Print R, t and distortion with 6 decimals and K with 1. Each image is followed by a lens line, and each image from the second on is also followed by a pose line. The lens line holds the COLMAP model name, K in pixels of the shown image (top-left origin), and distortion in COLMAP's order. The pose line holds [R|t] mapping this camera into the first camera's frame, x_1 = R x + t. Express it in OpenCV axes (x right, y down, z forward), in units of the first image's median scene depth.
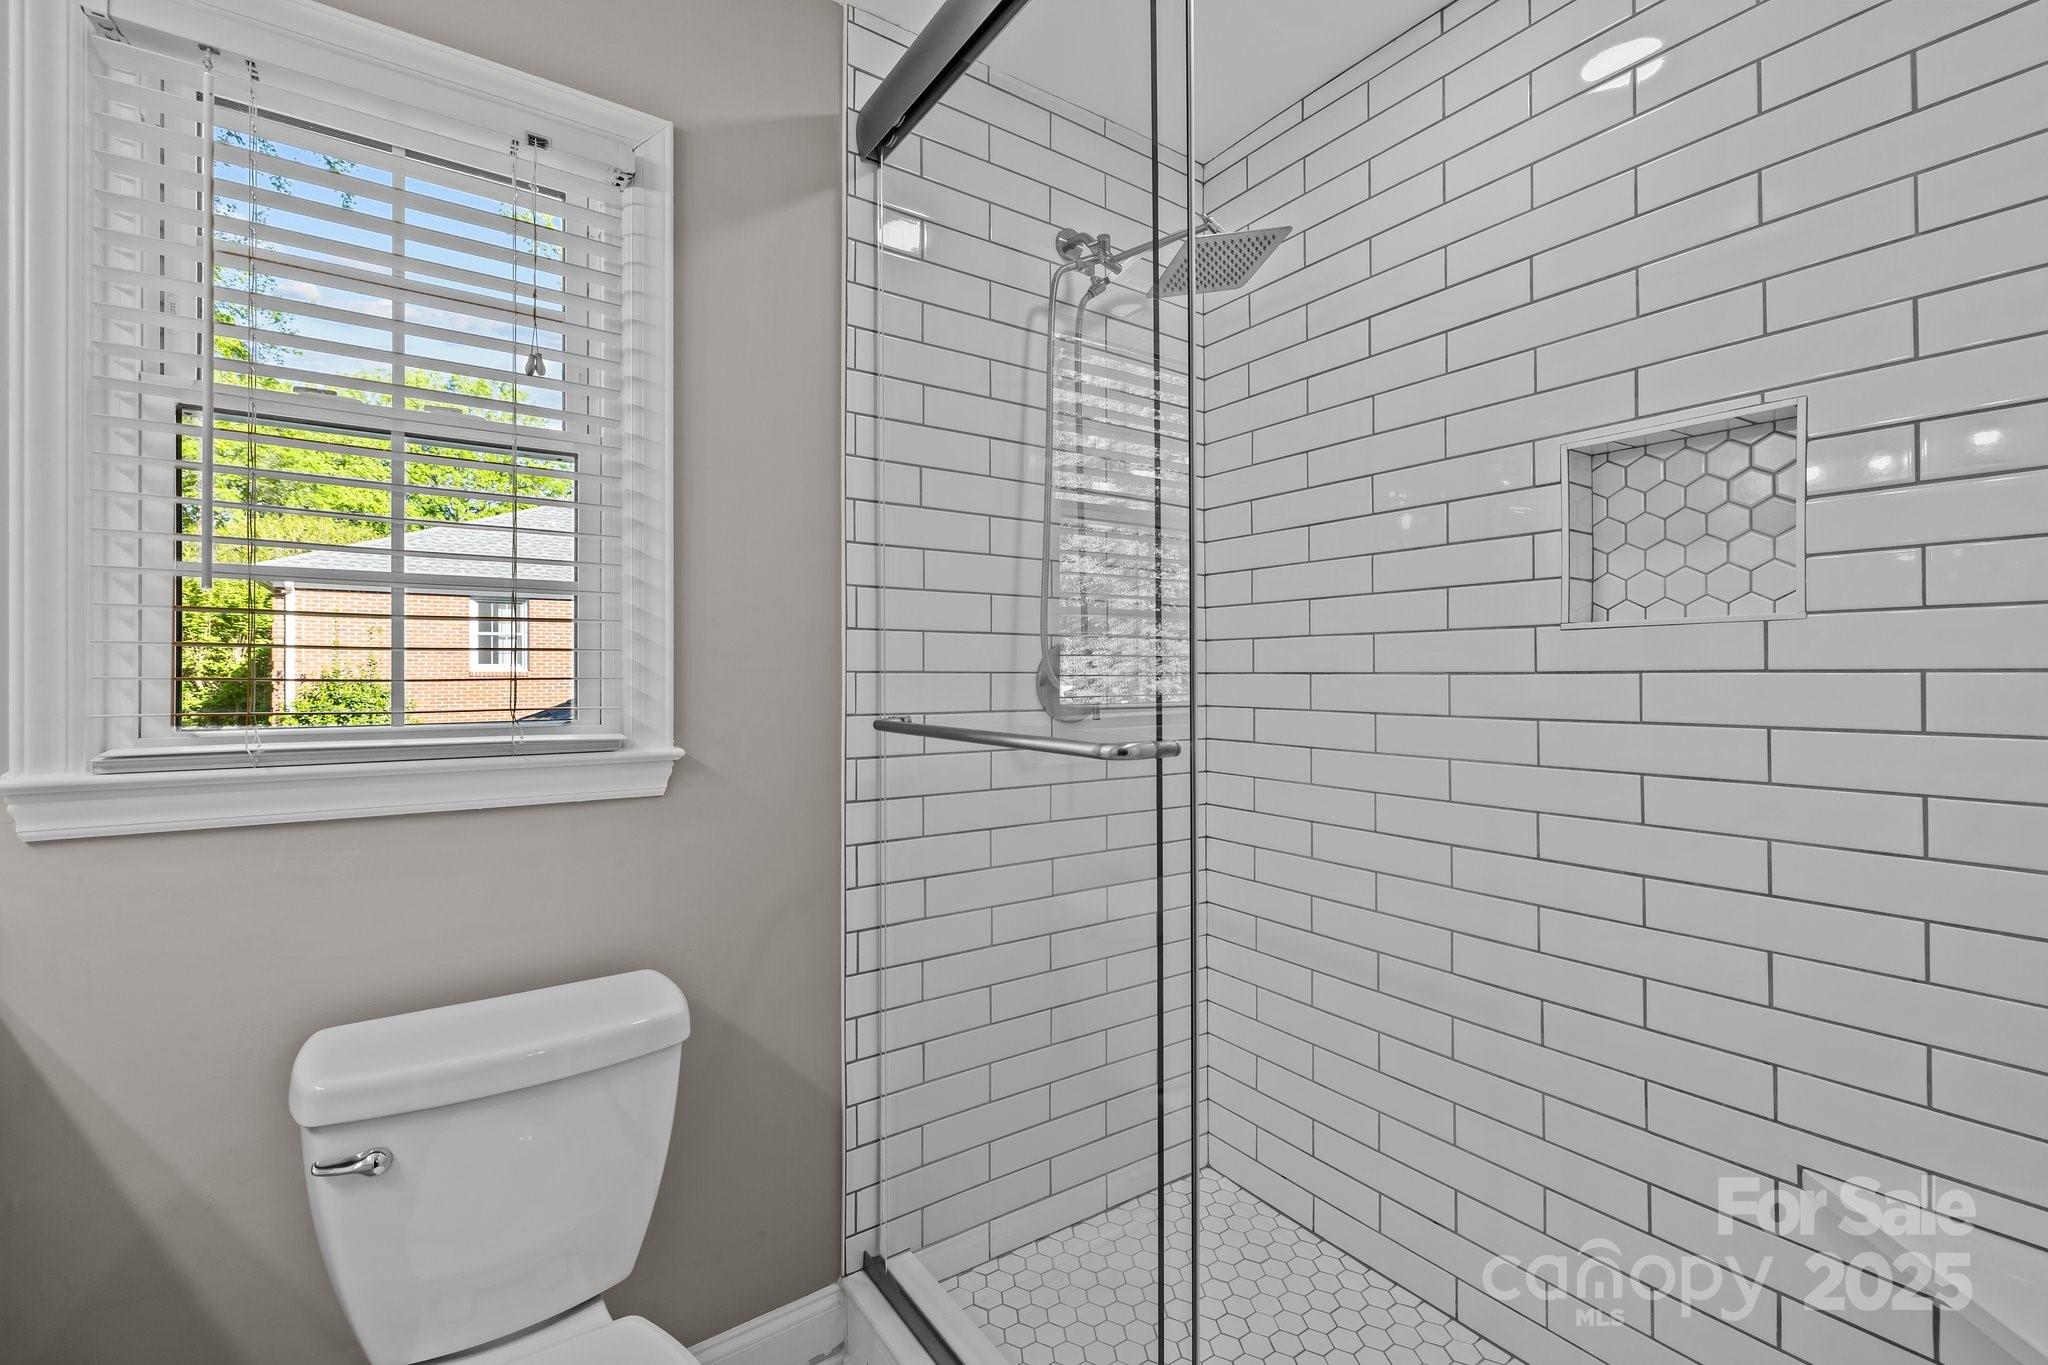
lens RADIAL K [[886.1, 0, 1020.8], [0, 886.1, 680.1], [0, 0, 1]] dist [-0.002346, -0.000172]
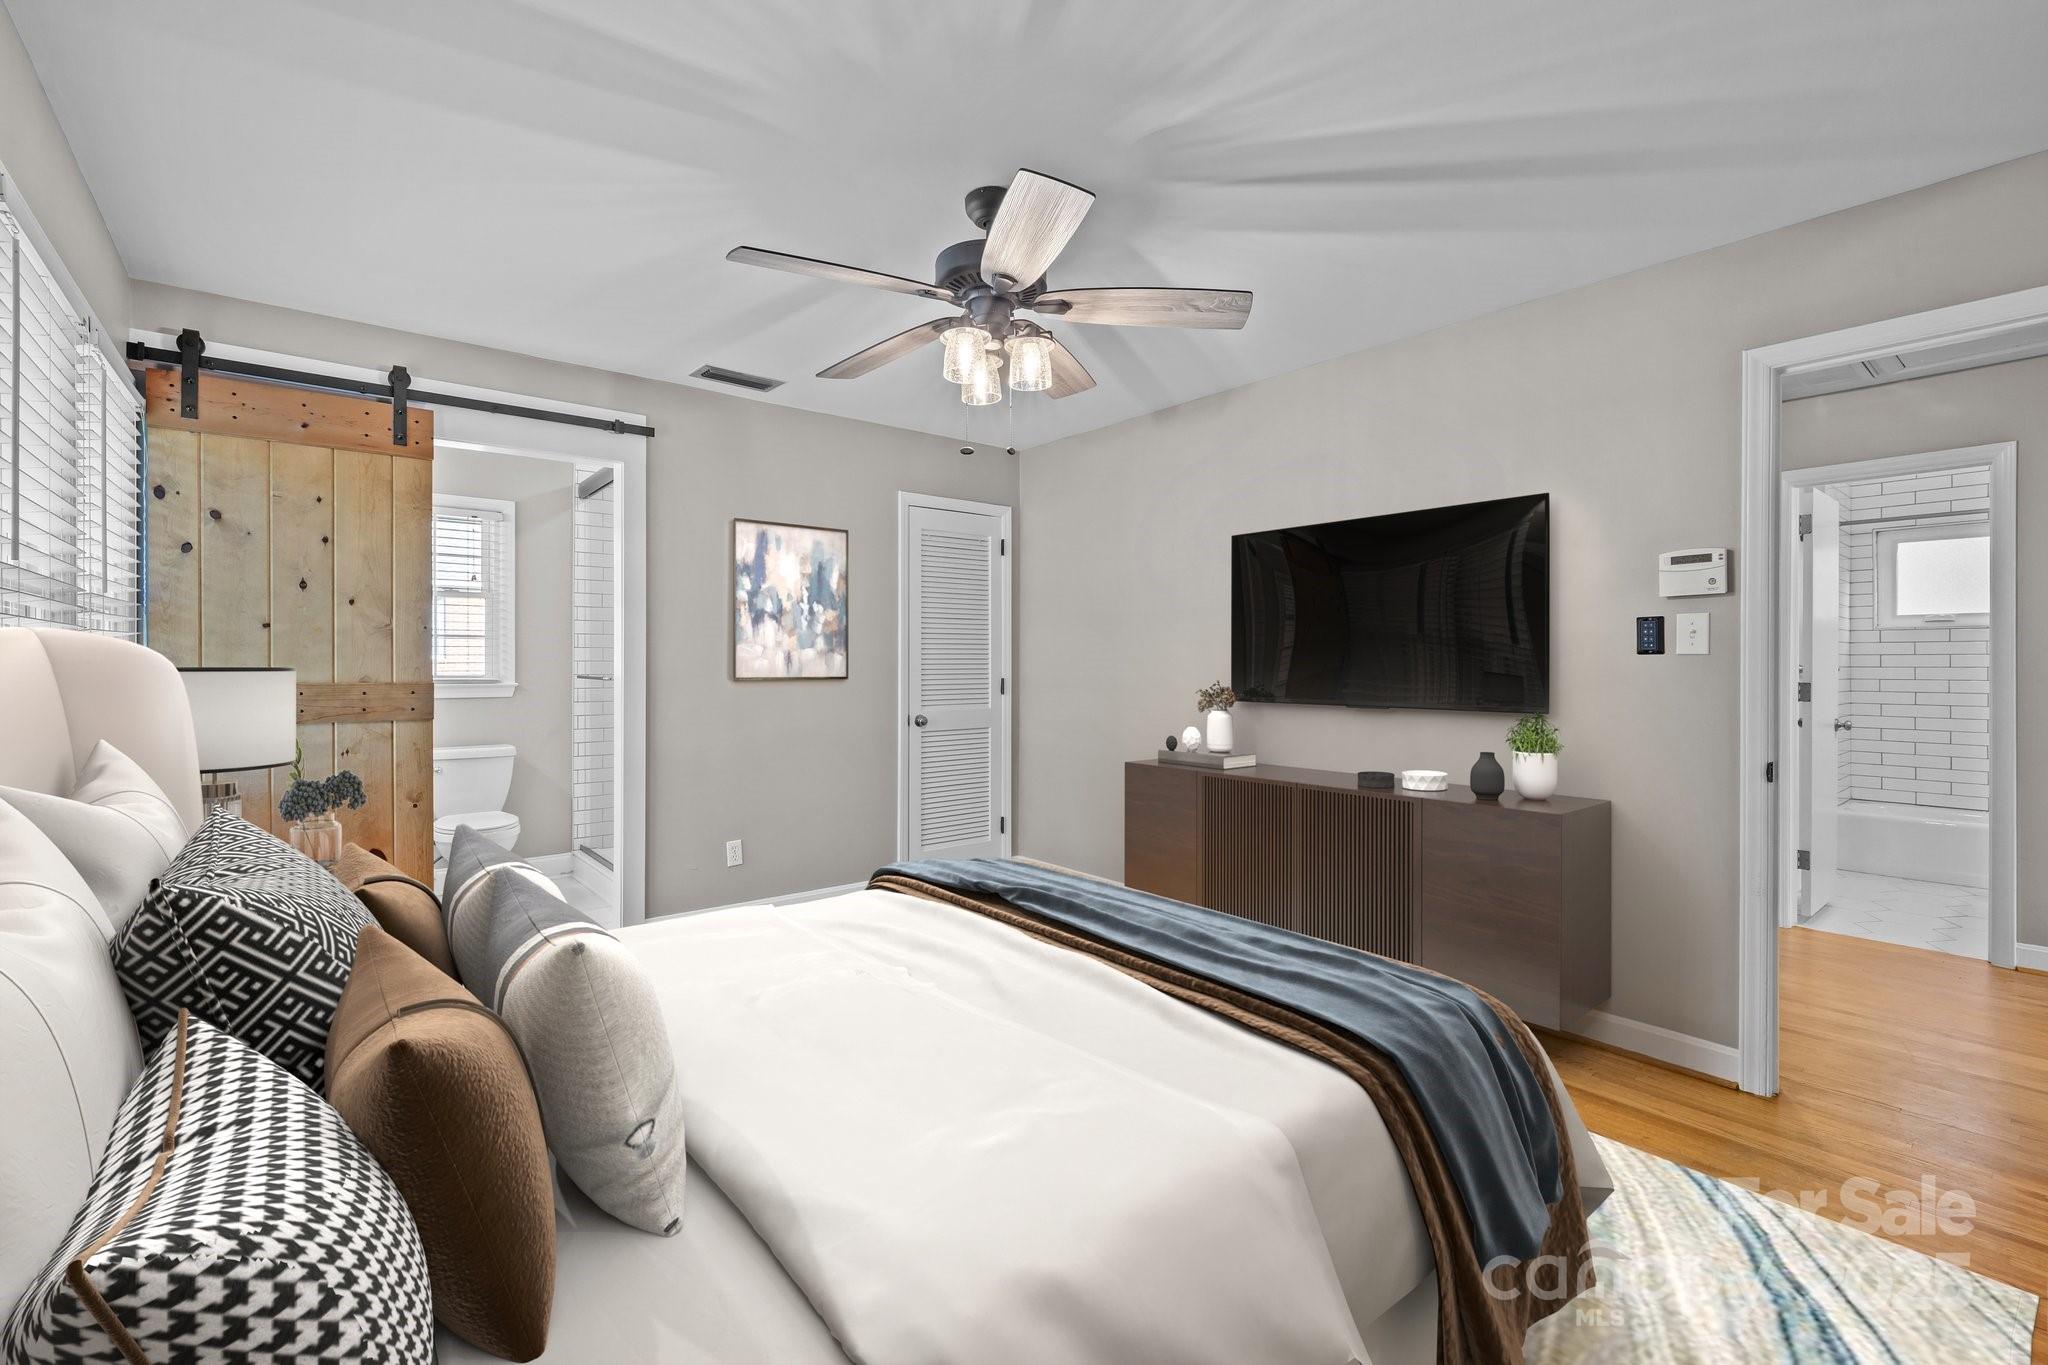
lens RADIAL K [[886.1, 0, 1029.3], [0, 886.1, 672.0], [0, 0, 1]] dist [-0.002346, -0.000172]
pose [[0.996840, 0.003498, 0.079352, 1.218587], [-0.003684, 0.999991, 0.002191, 0.017062], [-0.079344, -0.002477, 0.996844, -2.378040]]
